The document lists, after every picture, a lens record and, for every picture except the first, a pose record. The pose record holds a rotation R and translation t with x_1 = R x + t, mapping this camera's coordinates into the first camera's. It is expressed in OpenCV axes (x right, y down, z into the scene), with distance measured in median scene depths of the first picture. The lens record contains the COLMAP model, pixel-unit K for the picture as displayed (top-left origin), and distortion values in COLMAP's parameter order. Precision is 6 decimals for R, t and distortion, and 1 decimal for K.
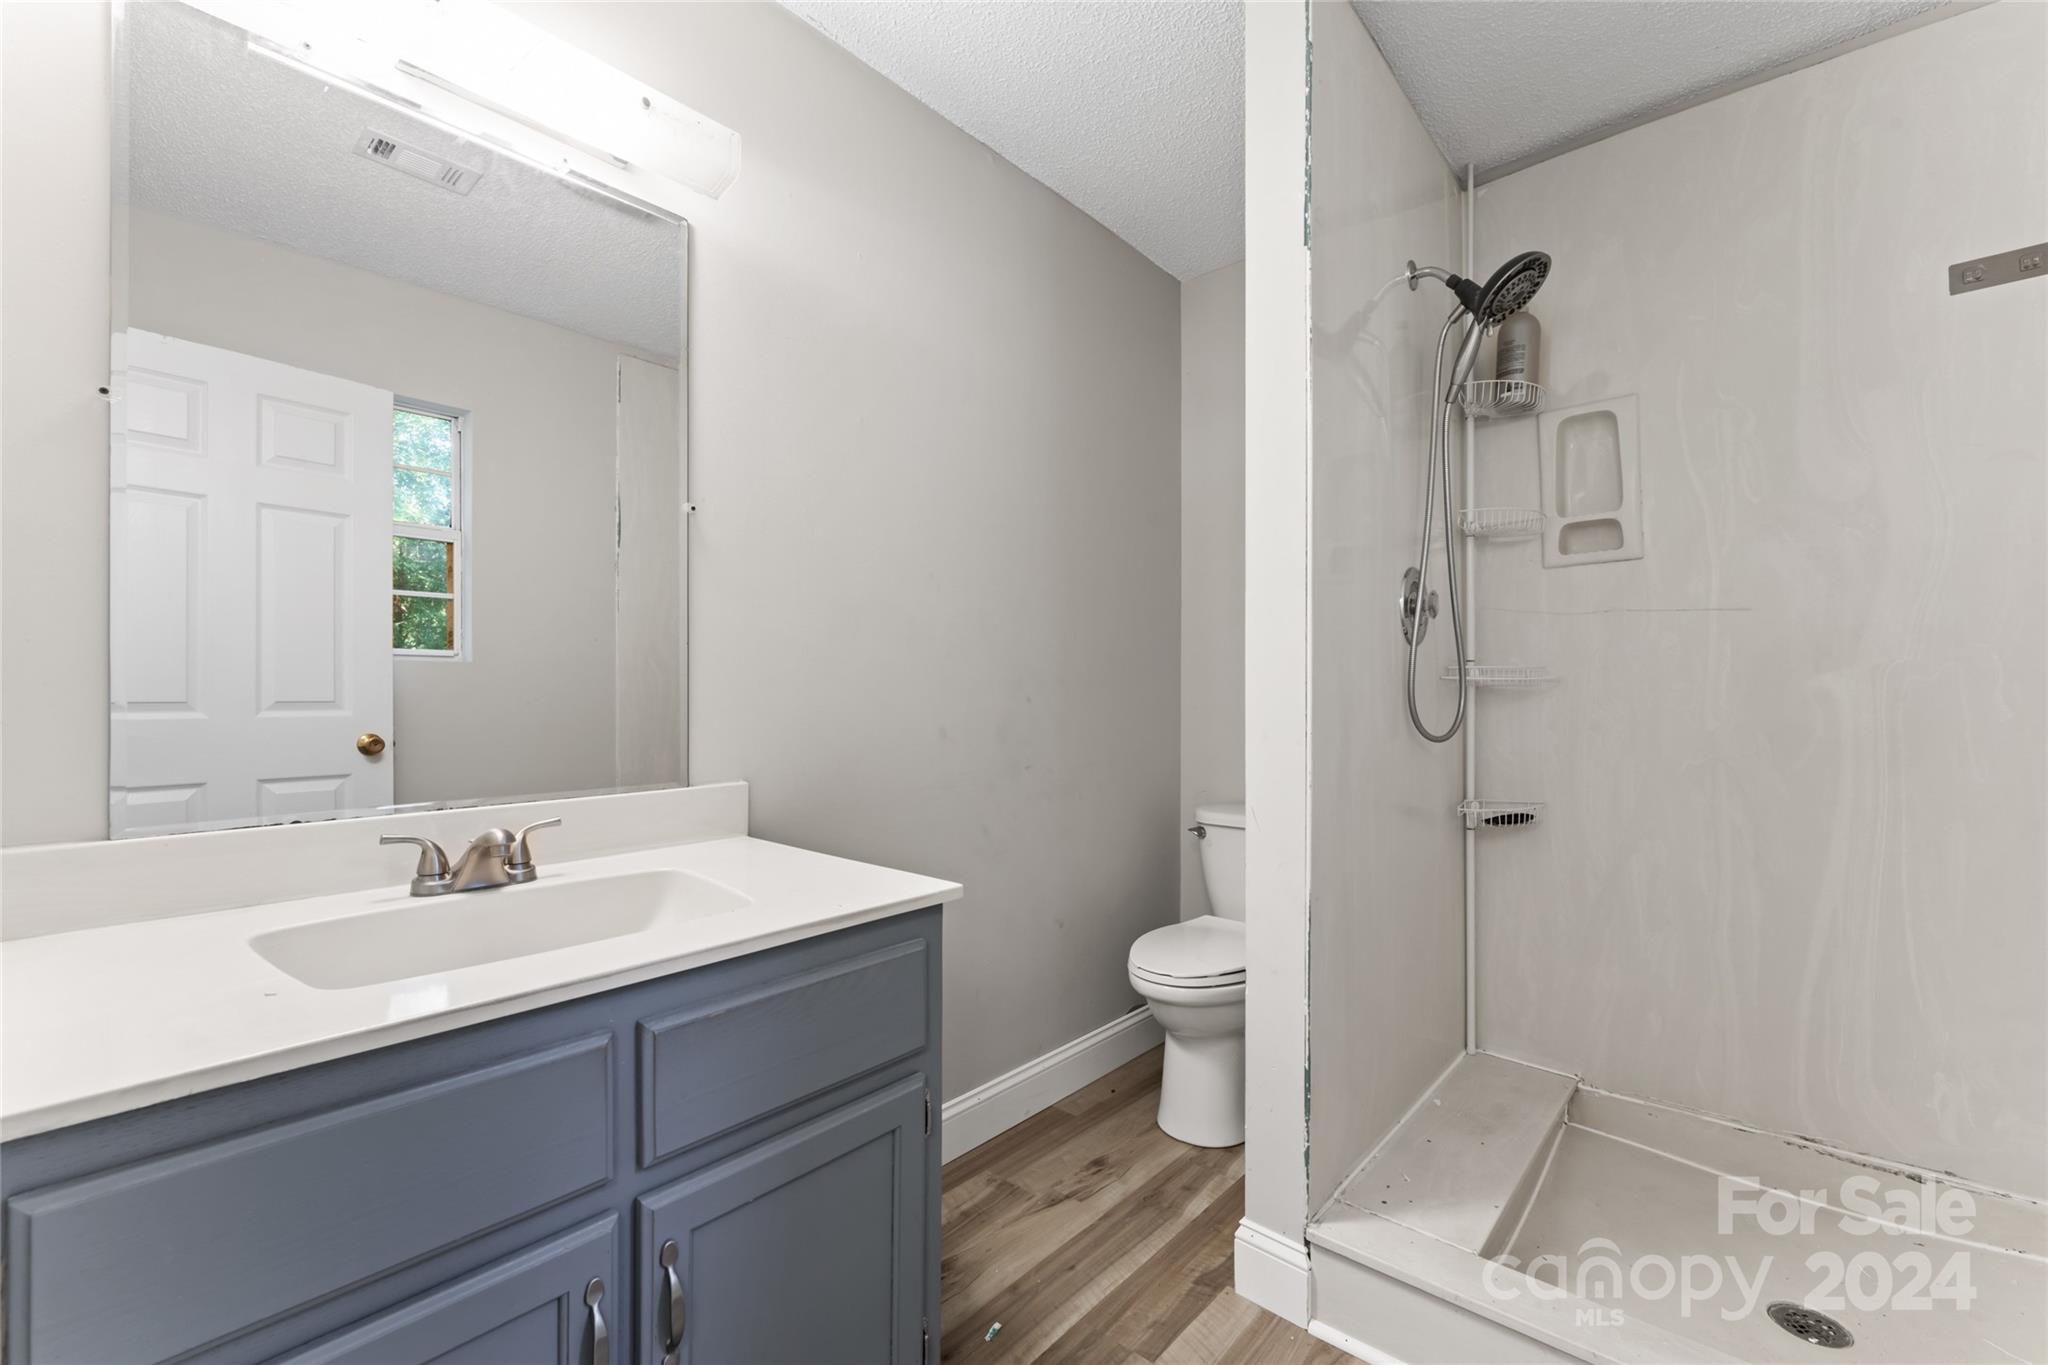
lens RADIAL K [[846.5, 0, 1026.3], [0, 846.5, 691.7], [0, 0, 1]] dist [-0.008639, -0.000390]
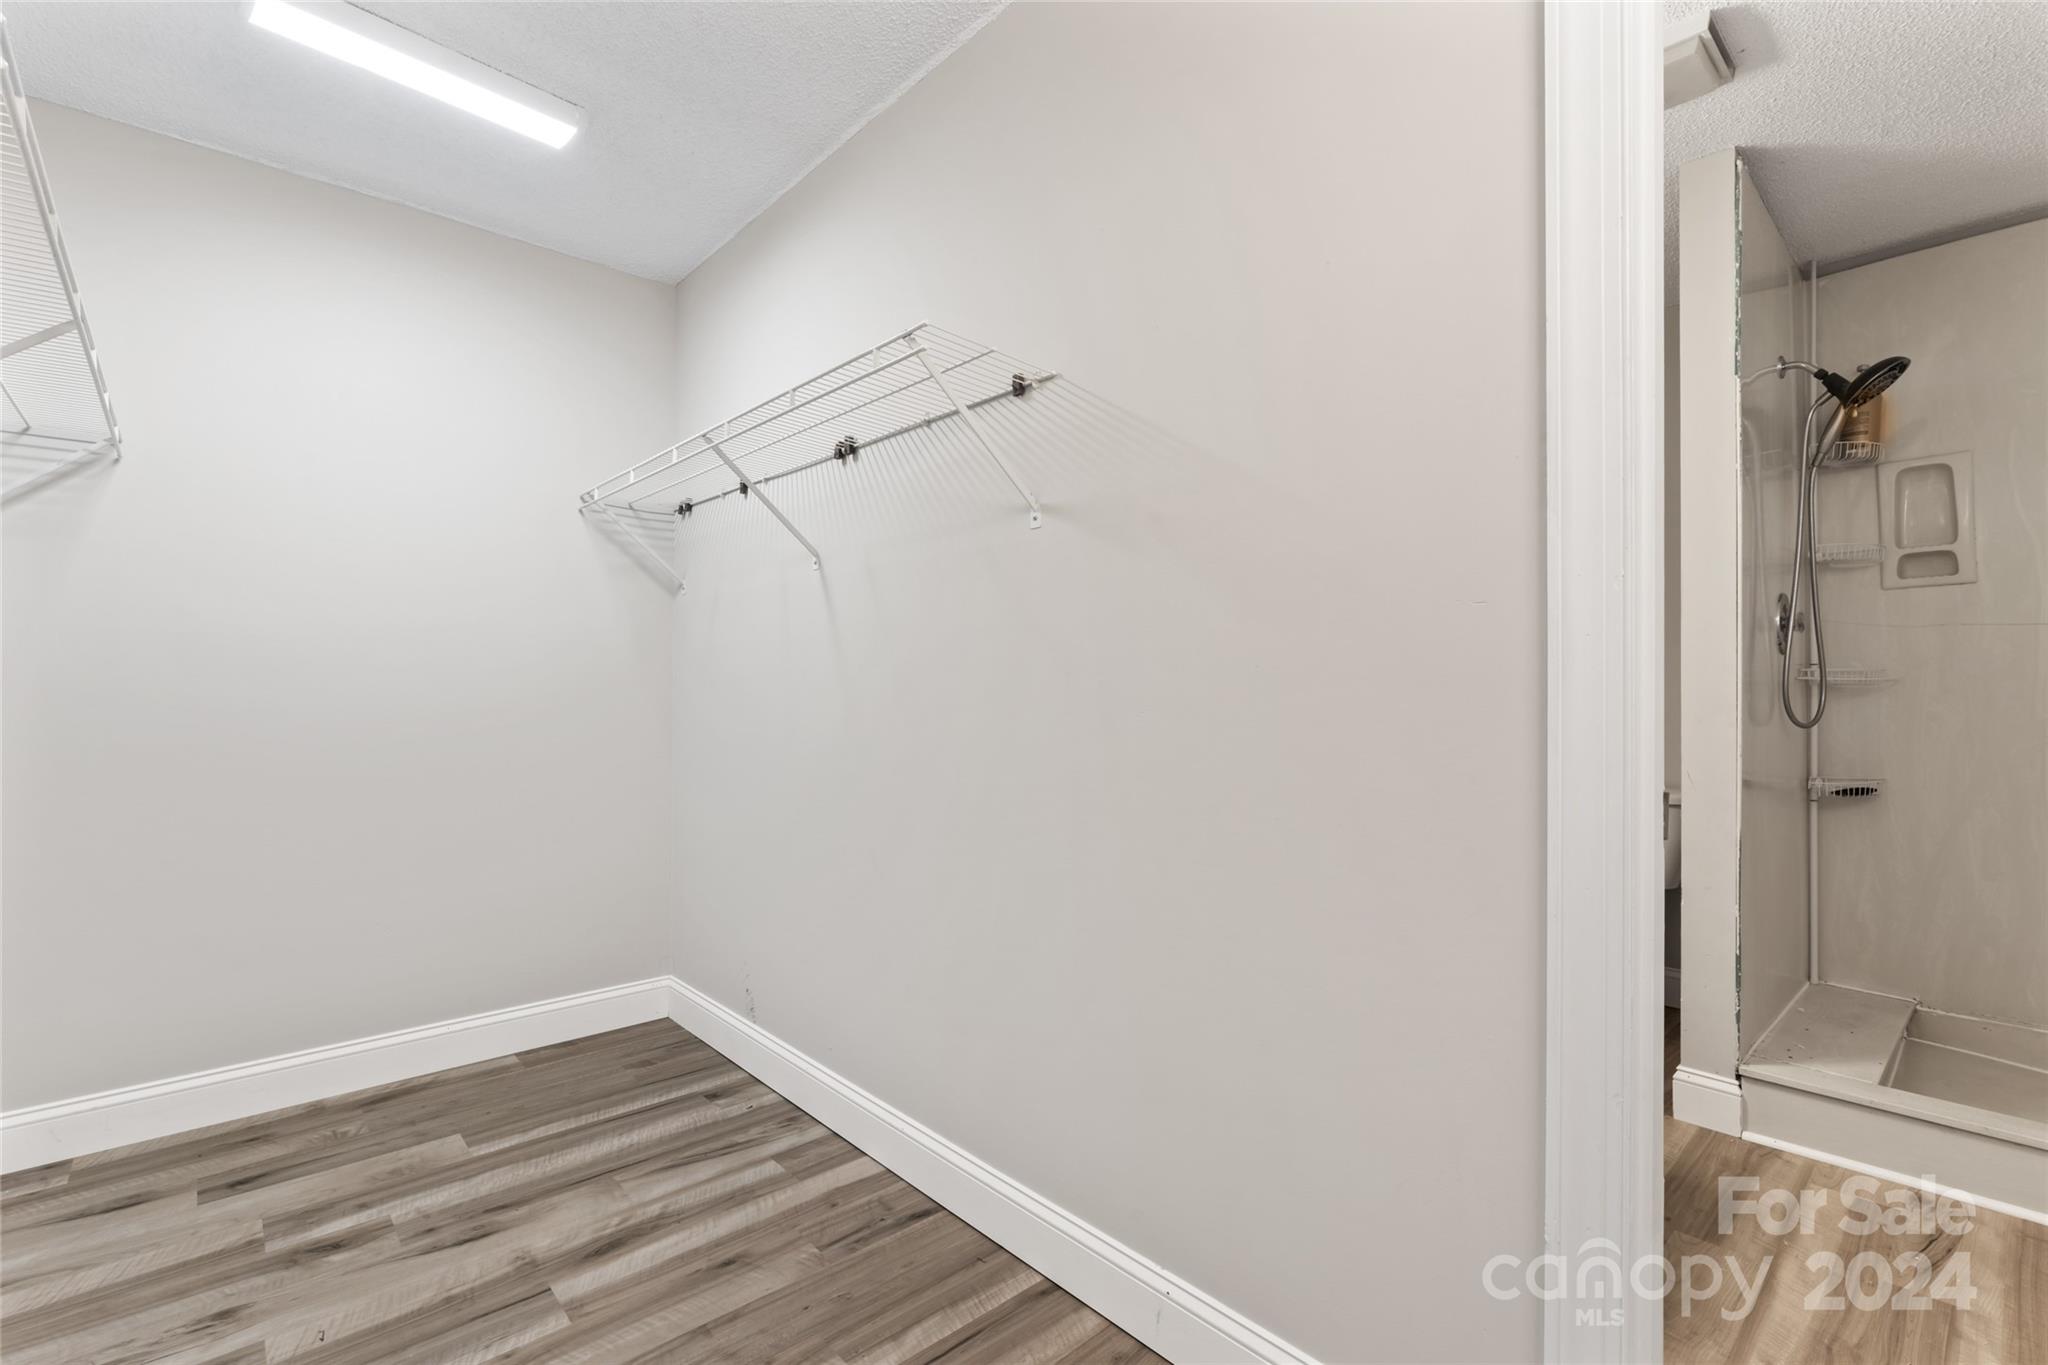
lens RADIAL K [[917.4, 0, 1022.0], [0, 917.4, 682.1], [0, 0, 1]] dist [-0.007504, 0.001592]
pose [[0.993927, 0.003807, -0.109977, -0.512985], [-0.004272, 0.999983, -0.003996, -0.000503], [0.109960, 0.004441, 0.993926, -0.486715]]
